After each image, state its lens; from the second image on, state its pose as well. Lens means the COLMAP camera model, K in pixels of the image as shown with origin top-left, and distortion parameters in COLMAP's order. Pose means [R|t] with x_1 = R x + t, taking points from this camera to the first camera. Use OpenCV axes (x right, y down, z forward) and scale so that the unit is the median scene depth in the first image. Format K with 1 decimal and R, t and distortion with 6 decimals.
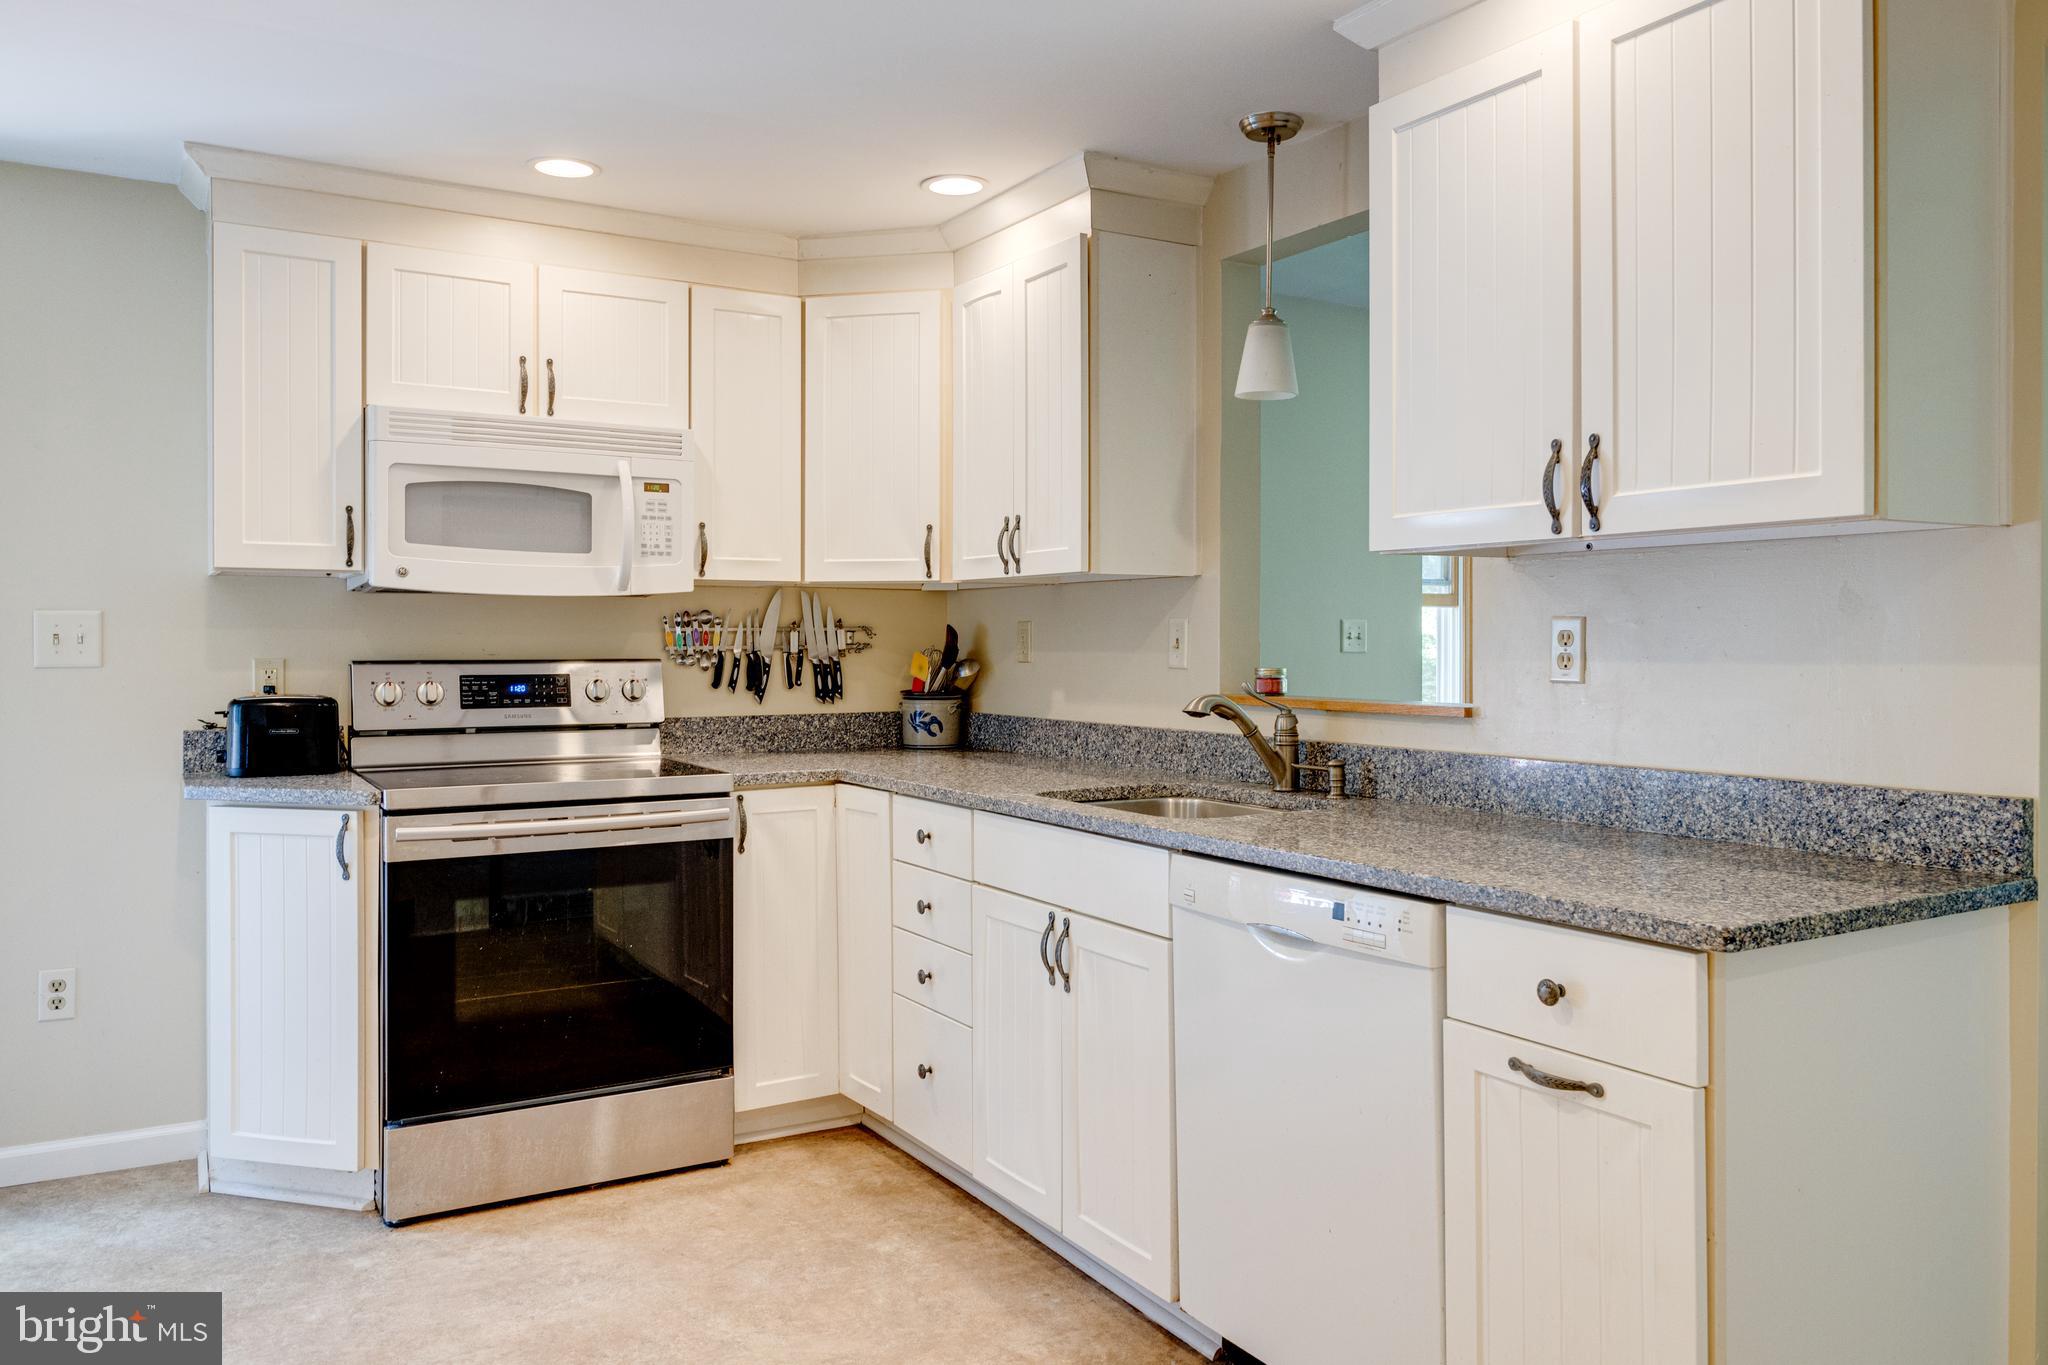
lens RADIAL K [[1495.6, 0, 1055.8], [0, 1495.6, 649.9], [0, 0, 1]] dist [-0.001403, -0.001352]
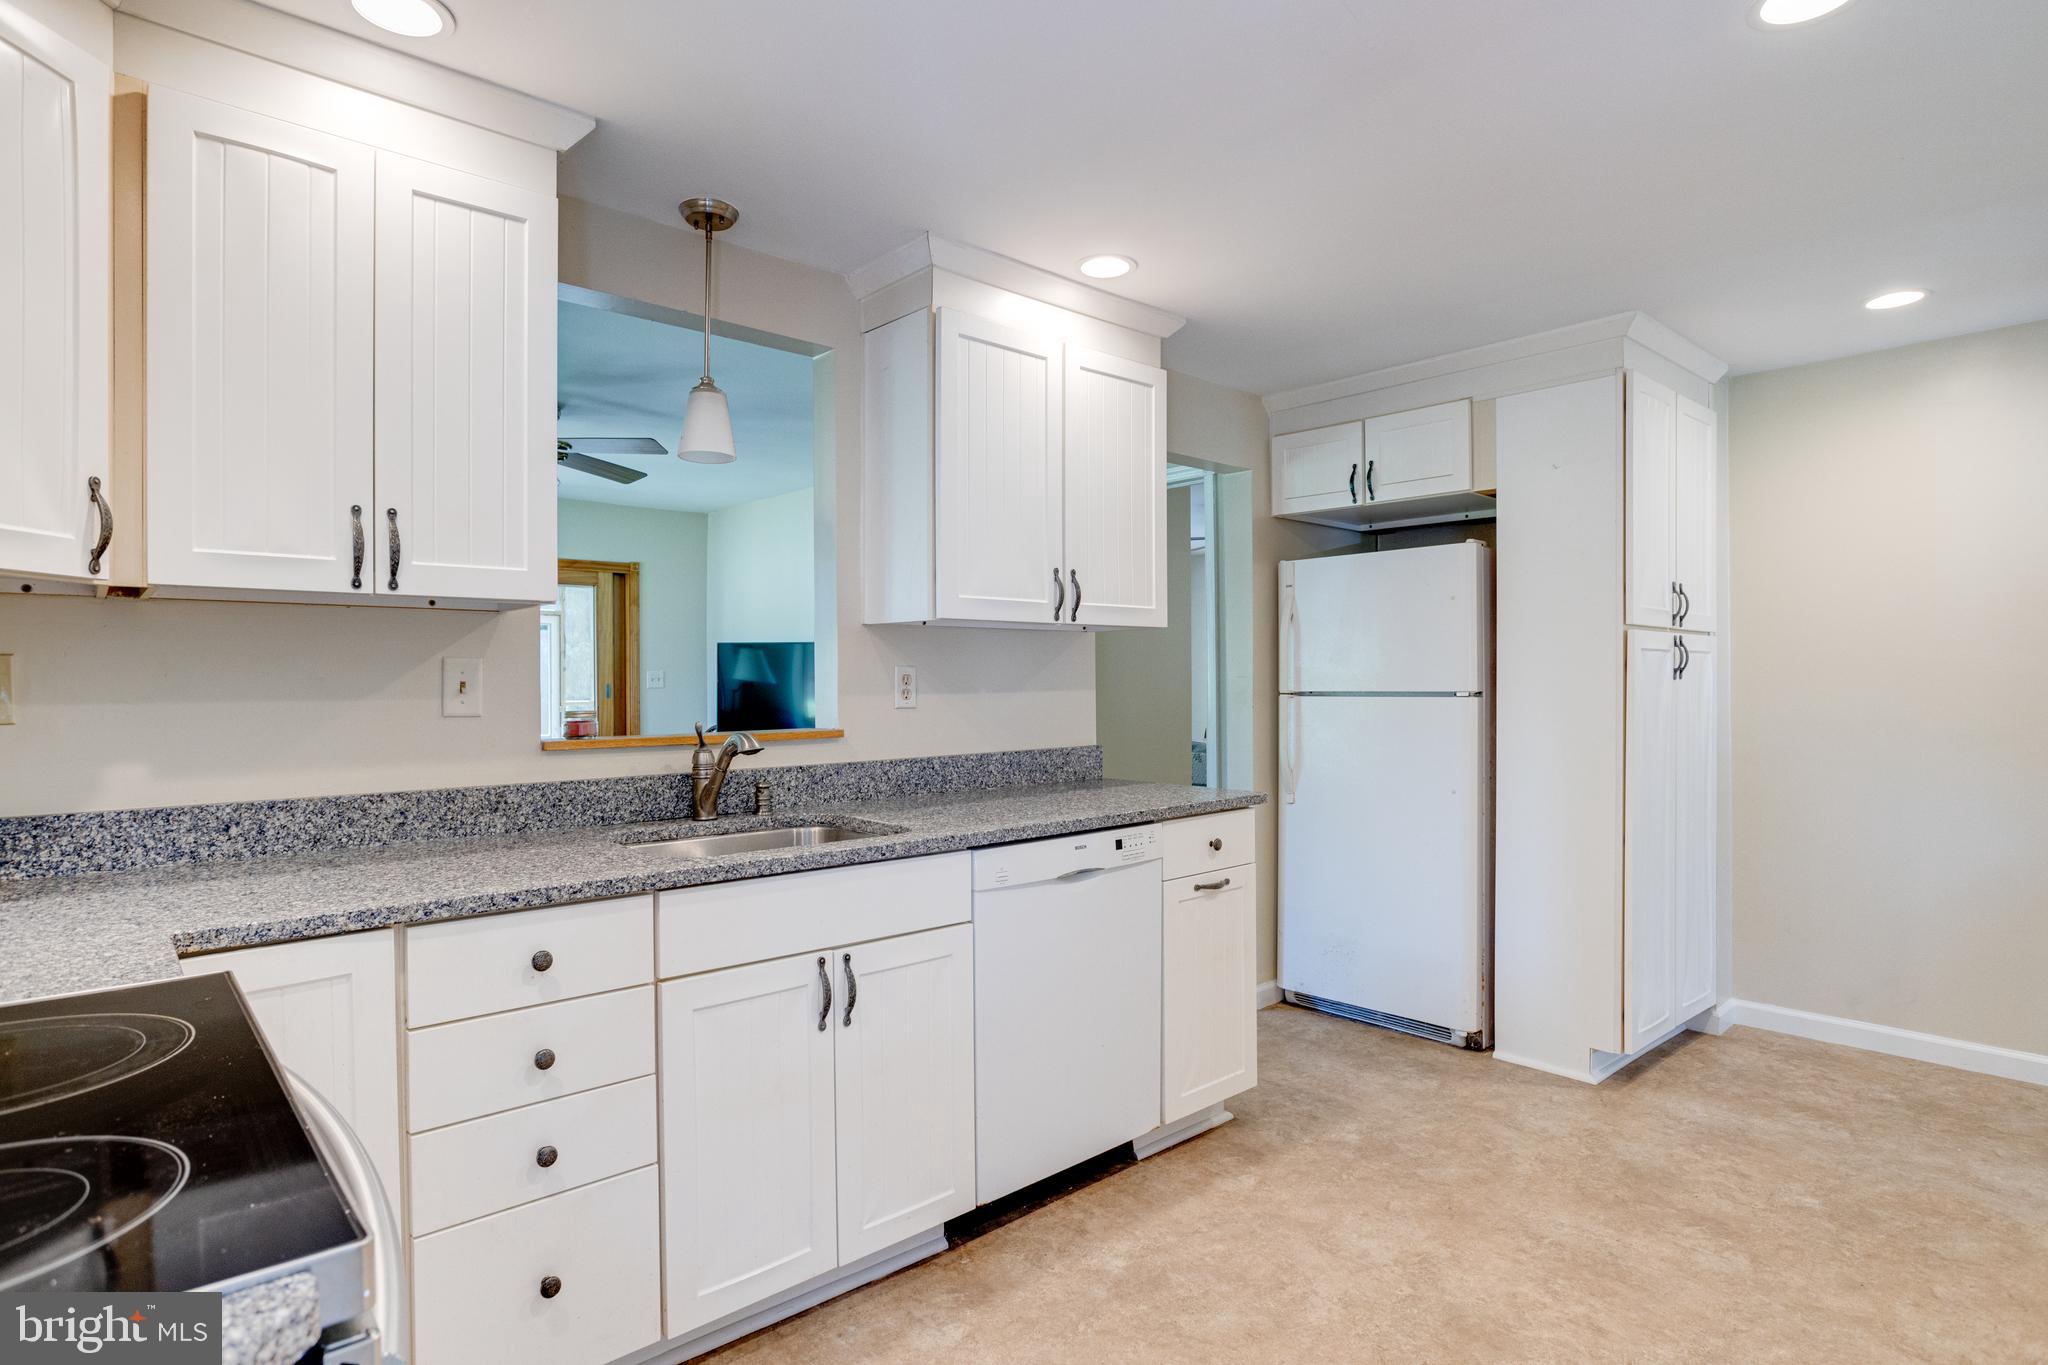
lens RADIAL K [[1067.0, 0, 1024.0], [0, 1067.0, 682.5], [0, 0, 1]] dist [-0.053072, 0.027598]
pose [[-0.184115, -0.001839, 0.982903, -0.694617], [0.011568, 0.999925, 0.004038, -0.006959], [-0.982837, 0.012113, -0.184080, 0.969318]]
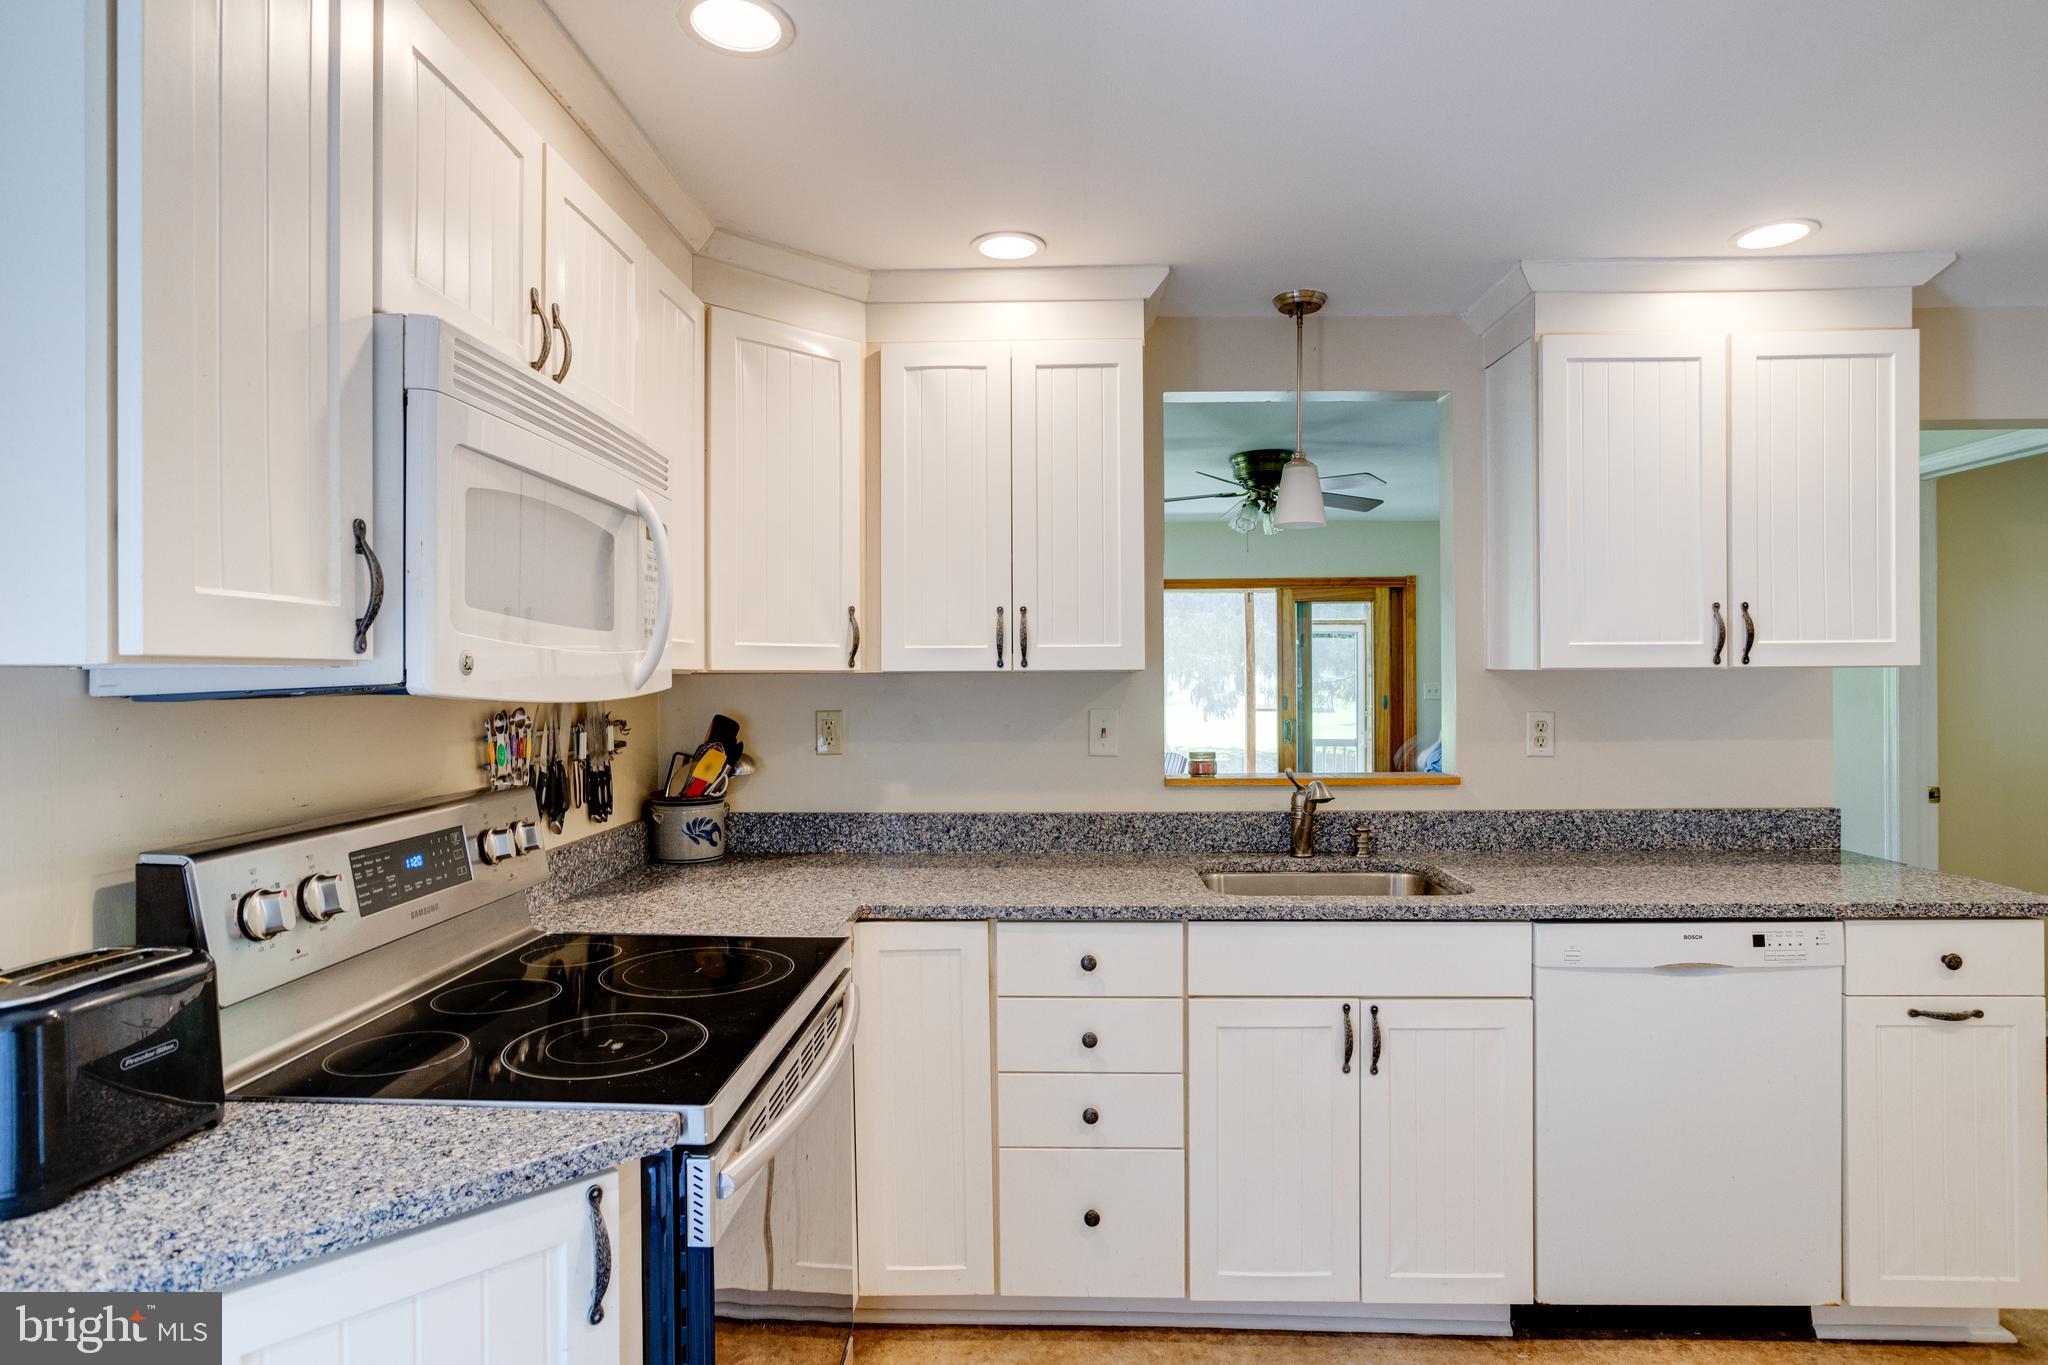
lens RADIAL K [[1081.0, 0, 1024.0], [0, 1081.0, 682.5], [0, 0, 1]] dist [-0.040020, 0.023366]
pose [[0.552471, -0.007413, 0.833499, -0.731361], [0.010484, 0.999943, 0.001945, -0.051957], [-0.833466, 0.007664, 0.552518, 0.751713]]
